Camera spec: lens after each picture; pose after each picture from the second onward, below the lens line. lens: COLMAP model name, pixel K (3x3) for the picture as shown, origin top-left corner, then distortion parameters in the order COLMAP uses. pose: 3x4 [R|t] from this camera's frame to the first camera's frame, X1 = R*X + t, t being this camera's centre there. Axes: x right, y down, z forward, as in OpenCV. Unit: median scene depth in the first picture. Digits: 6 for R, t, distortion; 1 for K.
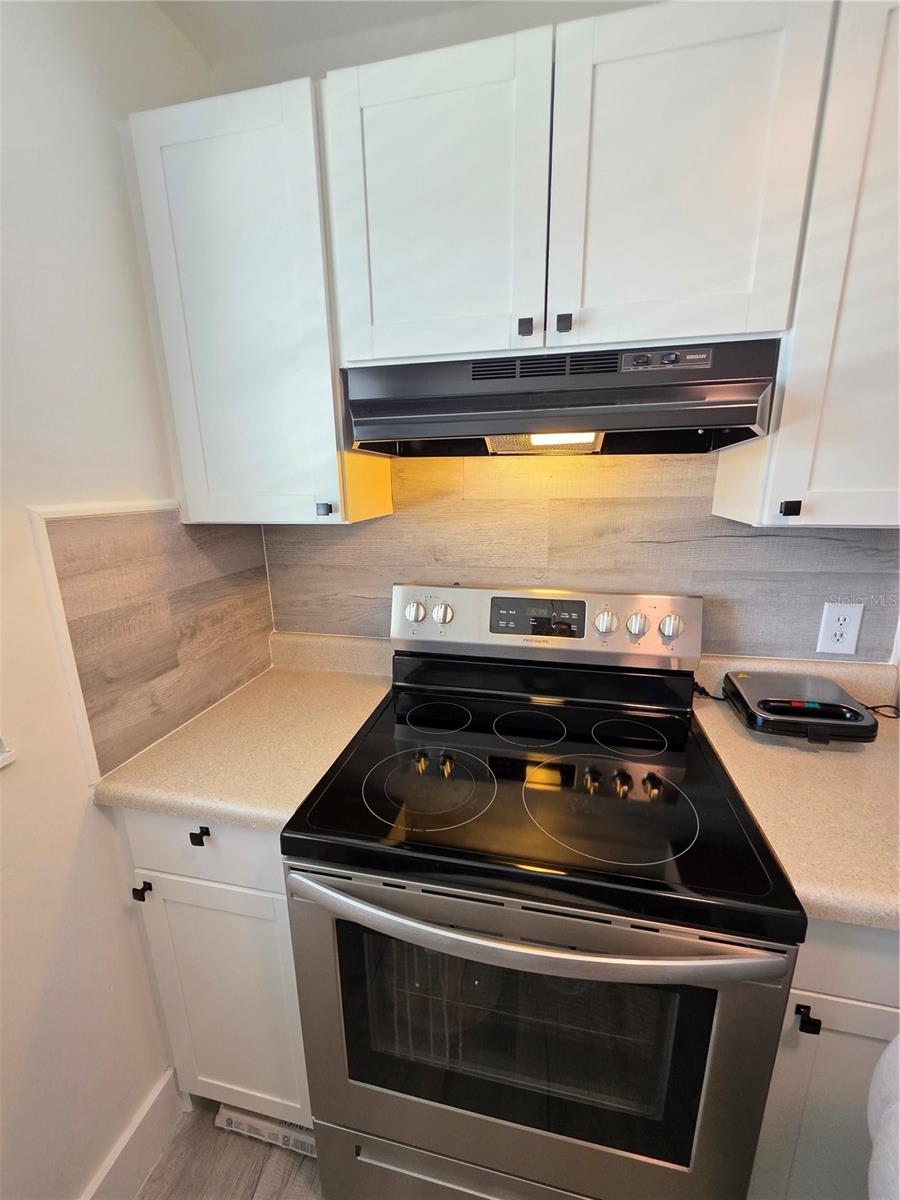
lens RADIAL K [[483.8, 0, 450.6], [0, 483.8, 602.3], [0, 0, 1]] dist [0.000946, -0.000381]
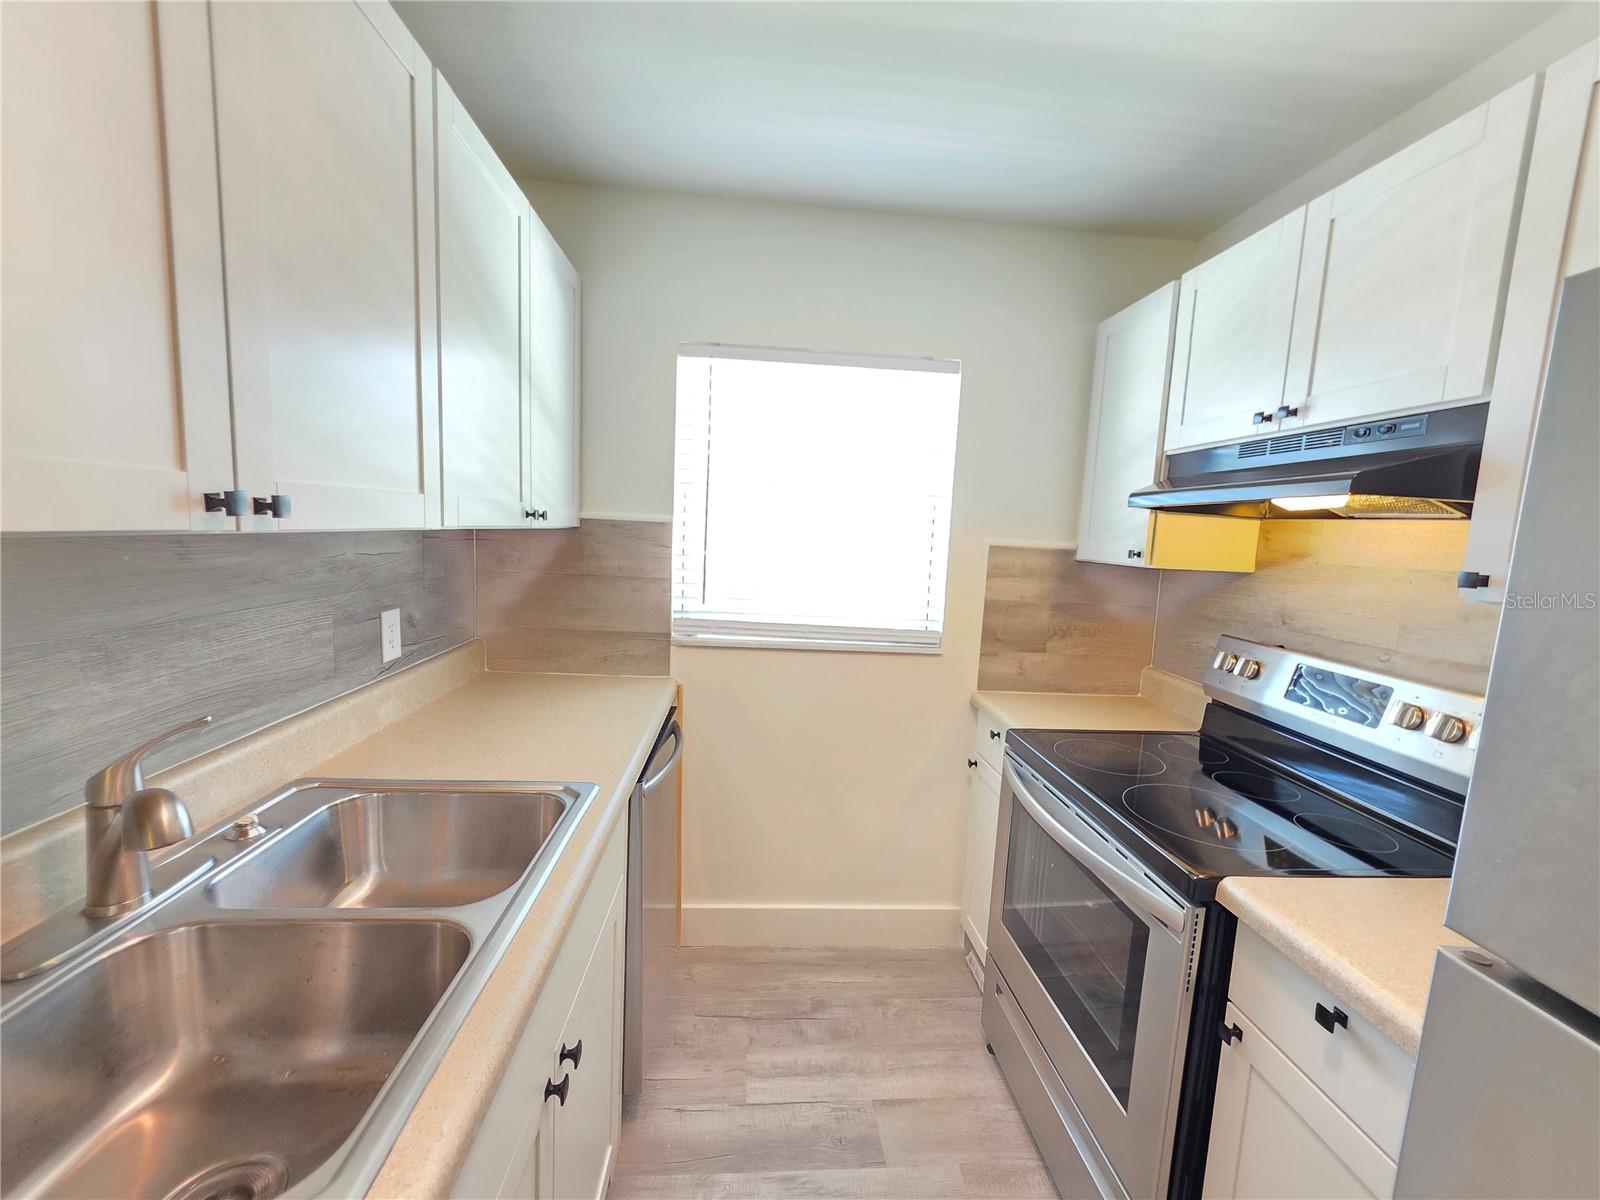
lens RADIAL K [[645.0, 0, 806.9], [0, 645.0, 600.8], [0, 0, 1]] dist [0.000946, -0.000381]
pose [[0.301110, 0.136746, -0.943733, 1.069075], [-0.289930, 0.955941, 0.046009, 0.103089], [0.908445, 0.259762, 0.327491, -0.353514]]
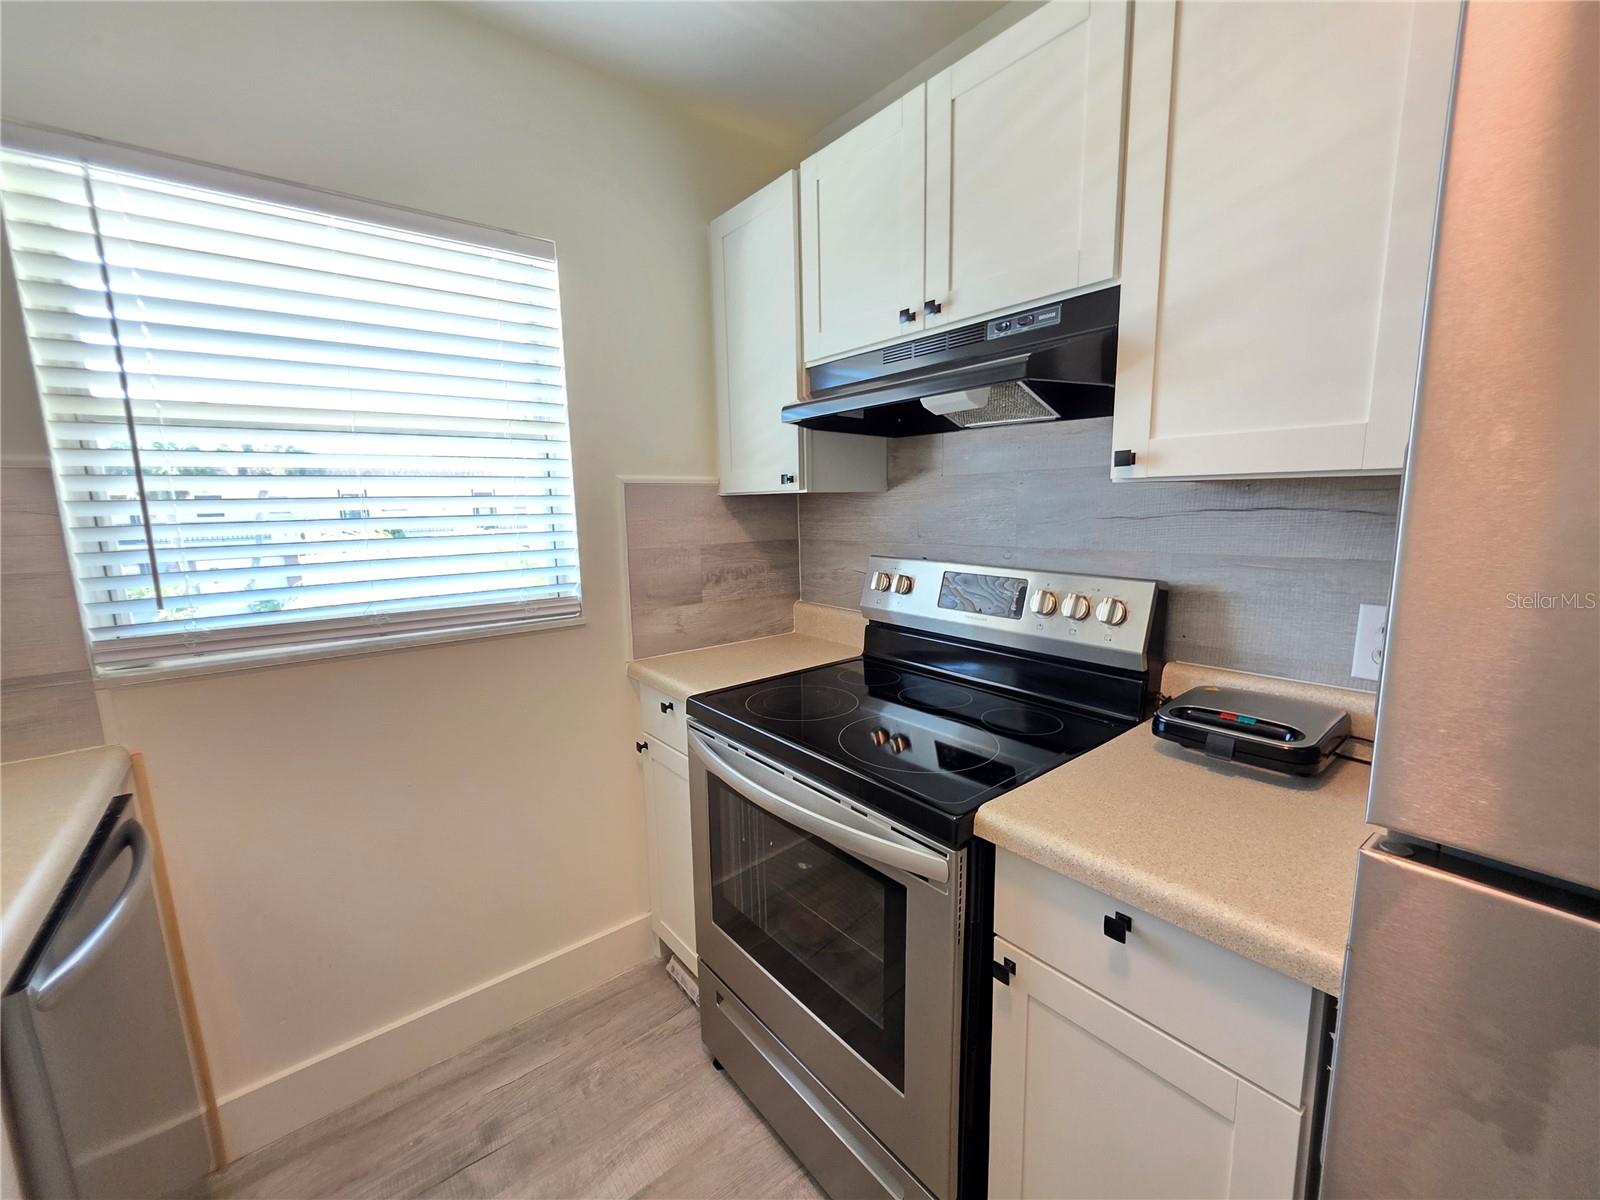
lens RADIAL K [[645.0, 0, 803.9], [0, 645.0, 600.2], [0, 0, 1]] dist [0.000946, -0.000381]
pose [[0.787237, 0.094190, -0.609414, 0.731019], [-0.147535, 0.988333, -0.037830, 0.153429], [0.598741, 0.119691, 0.791949, -0.224440]]
